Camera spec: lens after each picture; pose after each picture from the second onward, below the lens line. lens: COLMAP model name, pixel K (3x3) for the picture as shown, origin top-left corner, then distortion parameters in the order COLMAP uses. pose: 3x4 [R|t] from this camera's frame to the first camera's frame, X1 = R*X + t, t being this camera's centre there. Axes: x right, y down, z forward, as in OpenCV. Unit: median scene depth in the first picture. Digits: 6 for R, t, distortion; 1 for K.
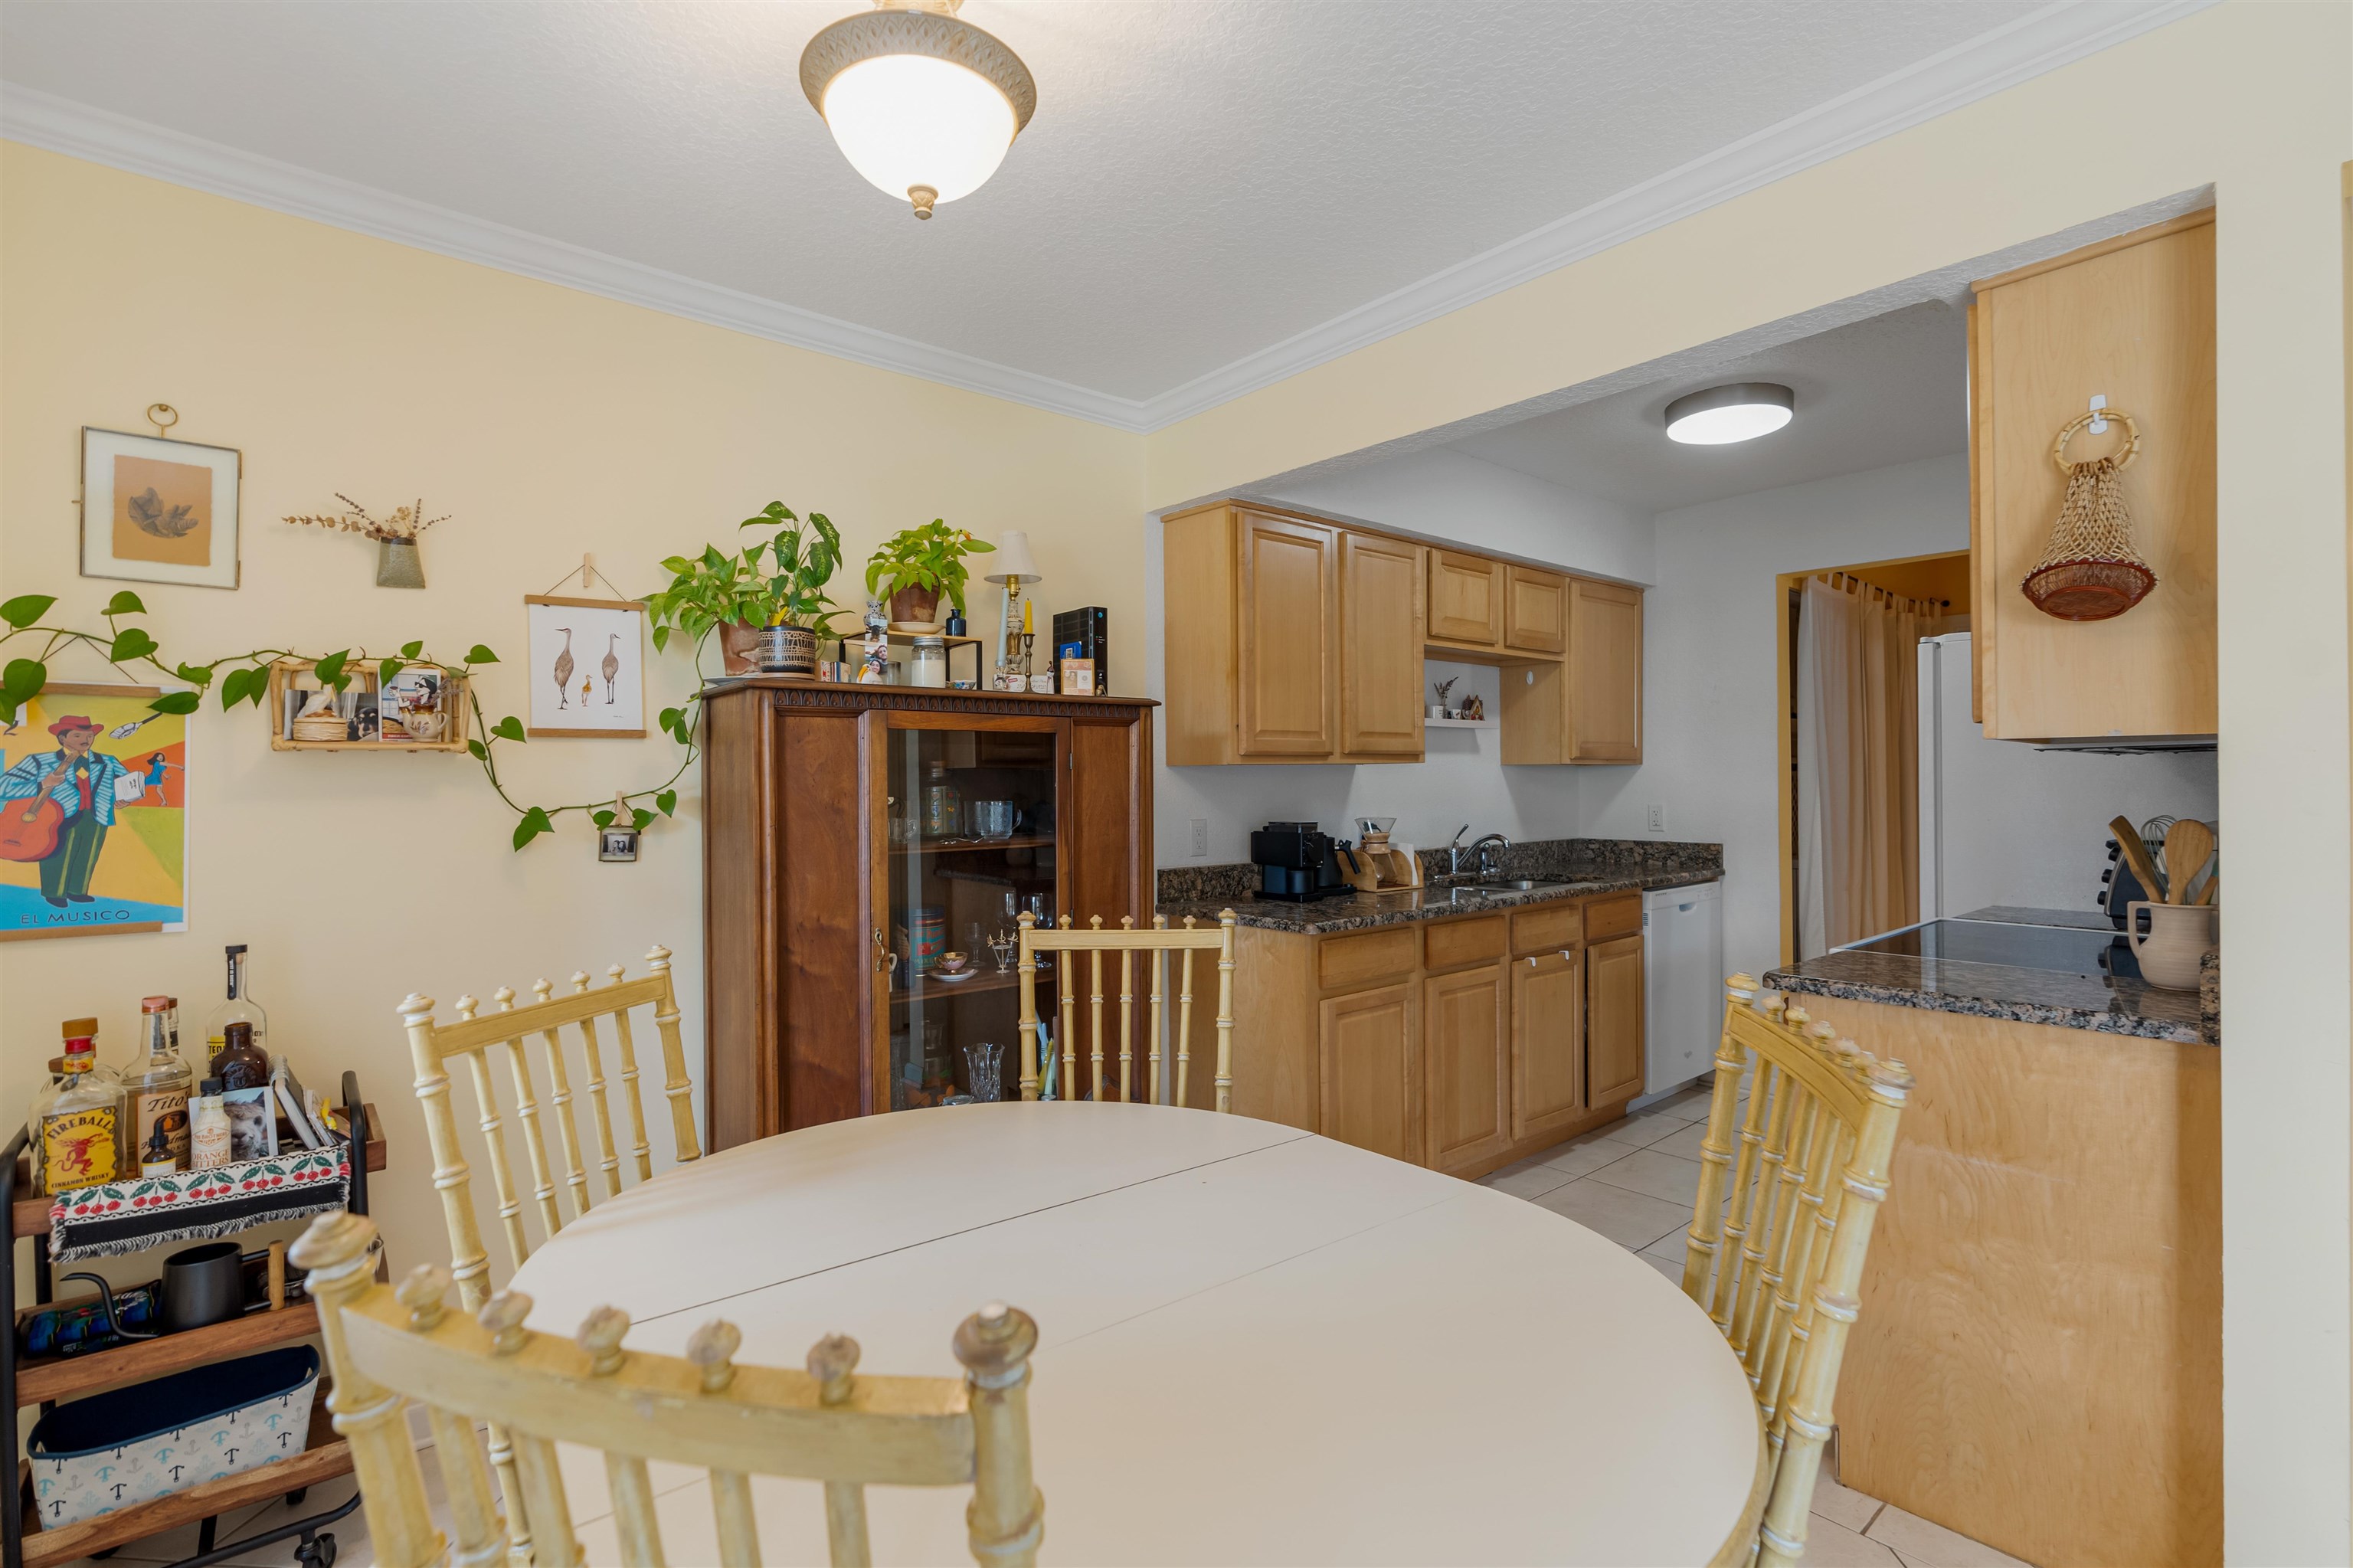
lens RADIAL K [[1104.0, 0, 1176.5], [0, 1104.0, 784.0], [0, 0, 1]] dist [0.001976, 0.000831]
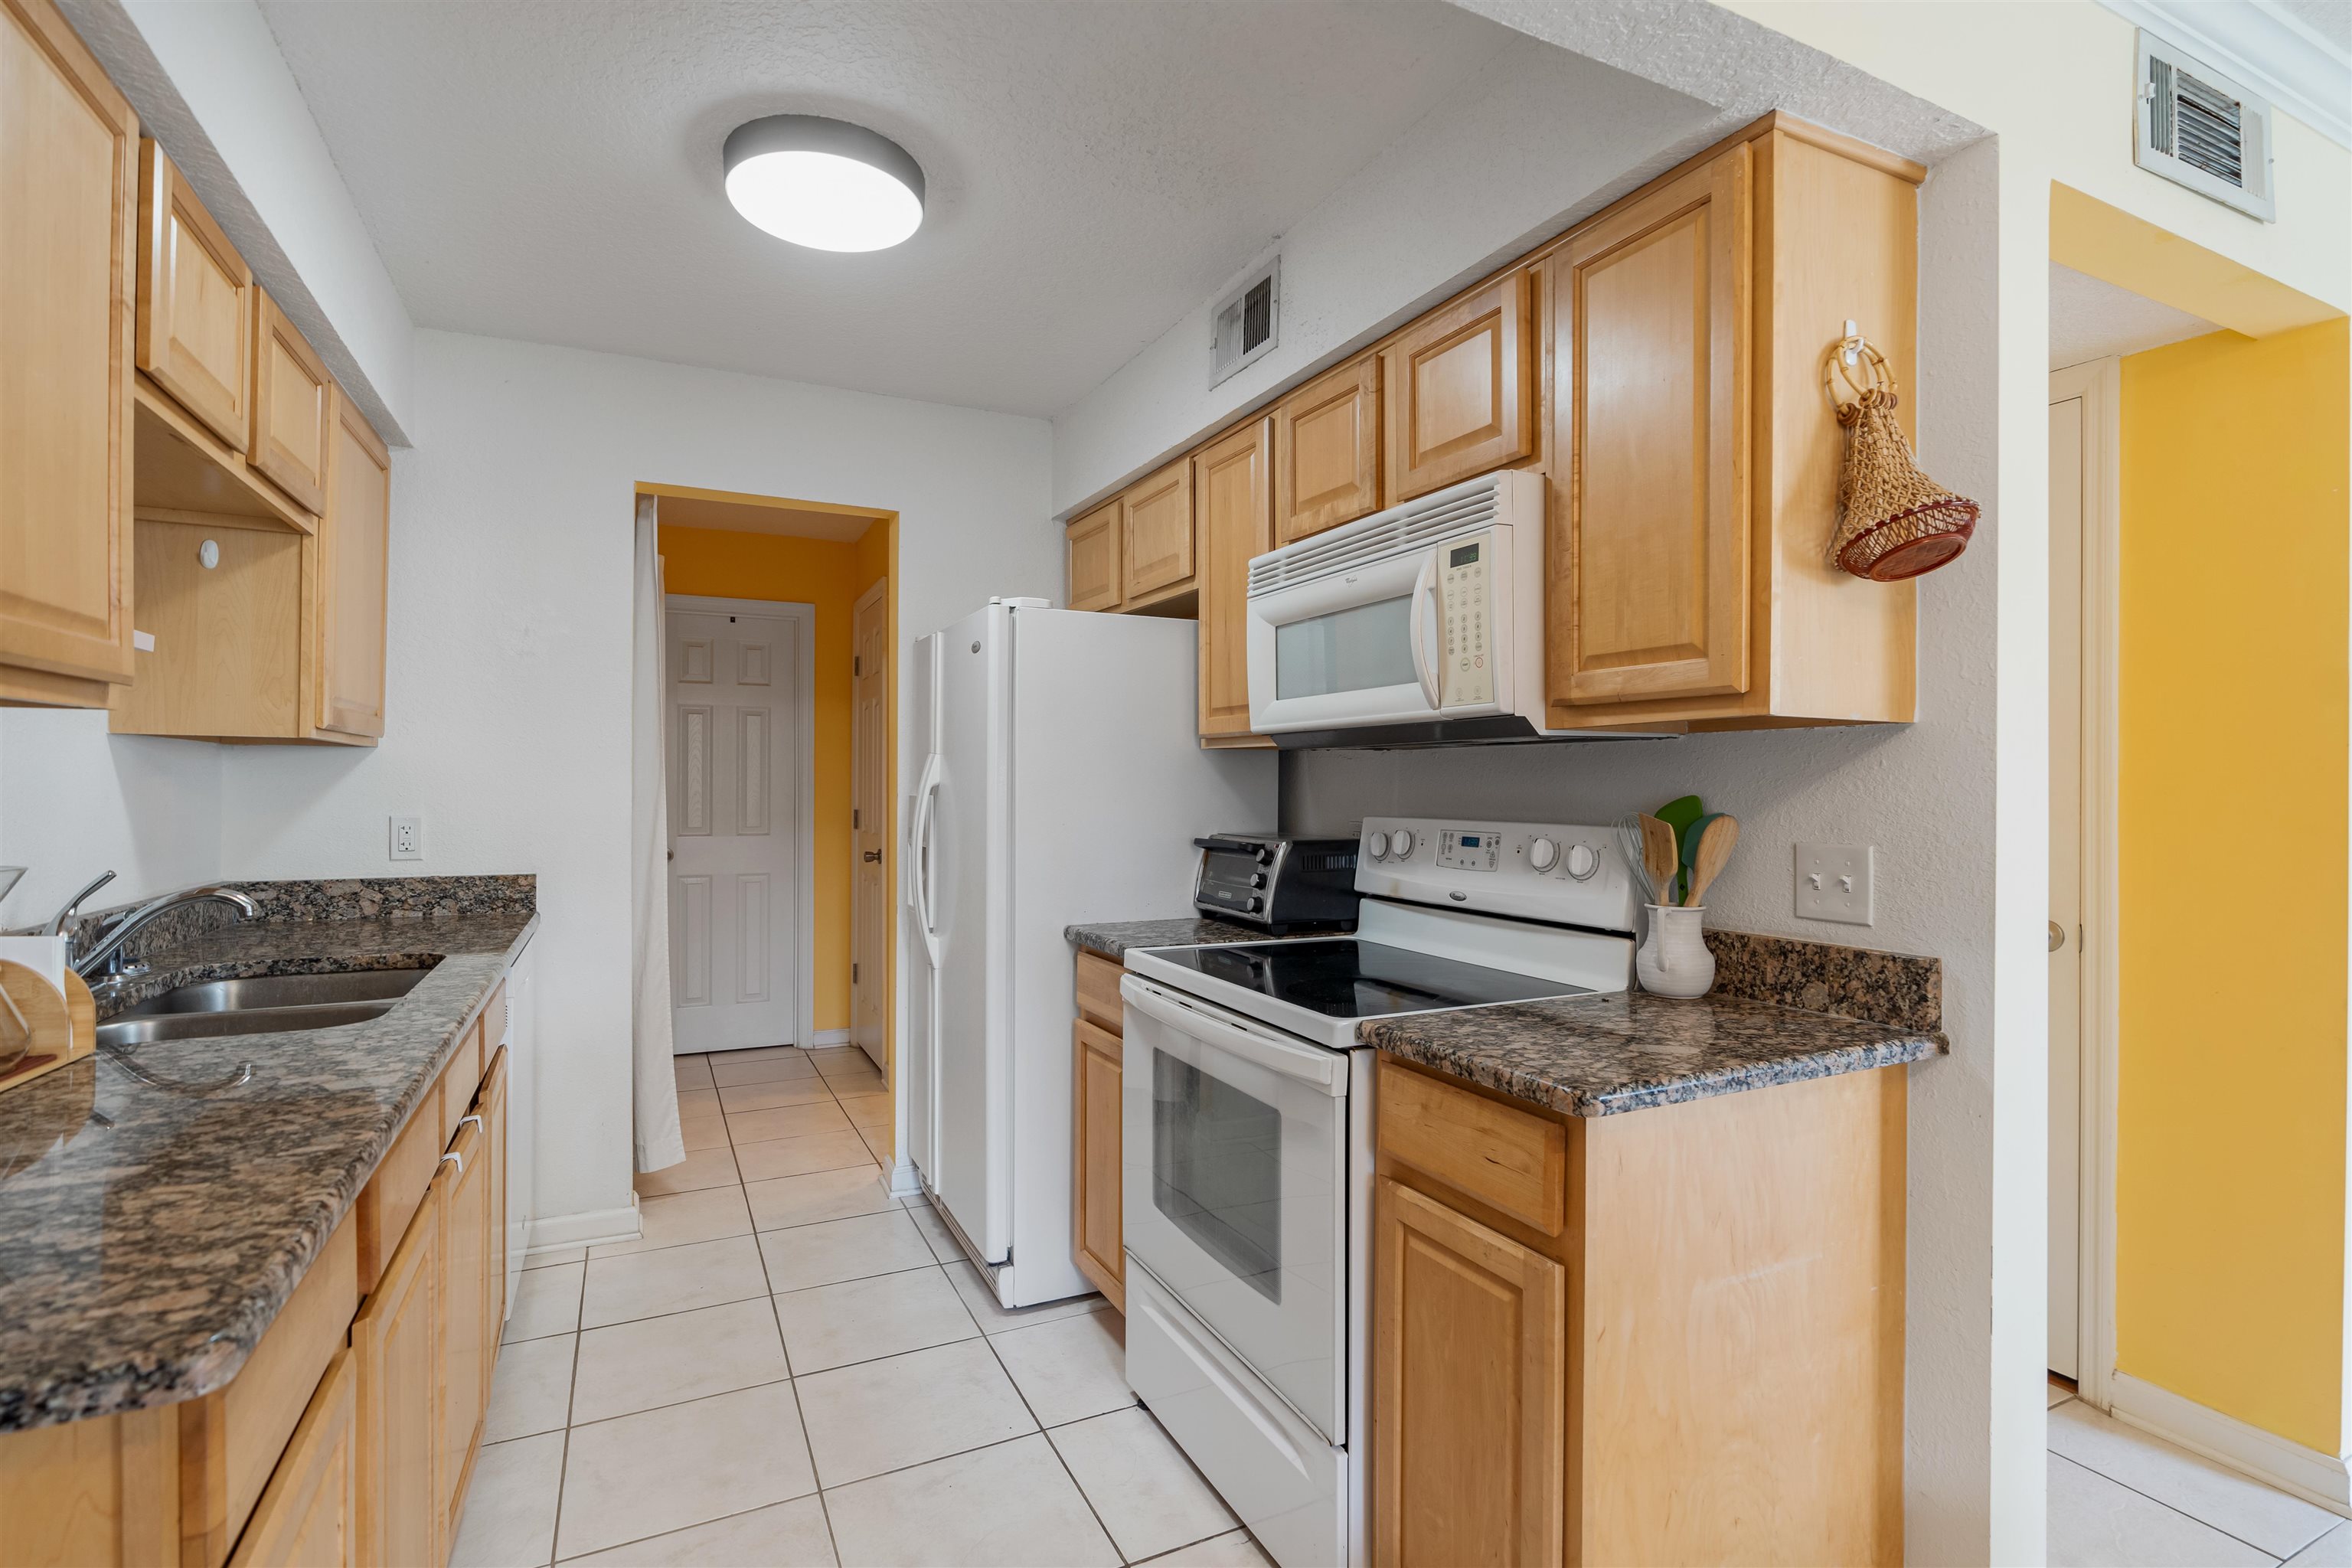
lens RADIAL K [[1084.5, 0, 1177.5], [0, 1084.5, 771.8], [0, 0, 1]] dist [-0.002463, 0.000452]
pose [[0.230645, 0.020112, 0.972830, -0.036931], [-0.002626, 0.999796, -0.020047, 0.006091], [-0.973035, 0.002070, 0.230650, 0.485691]]
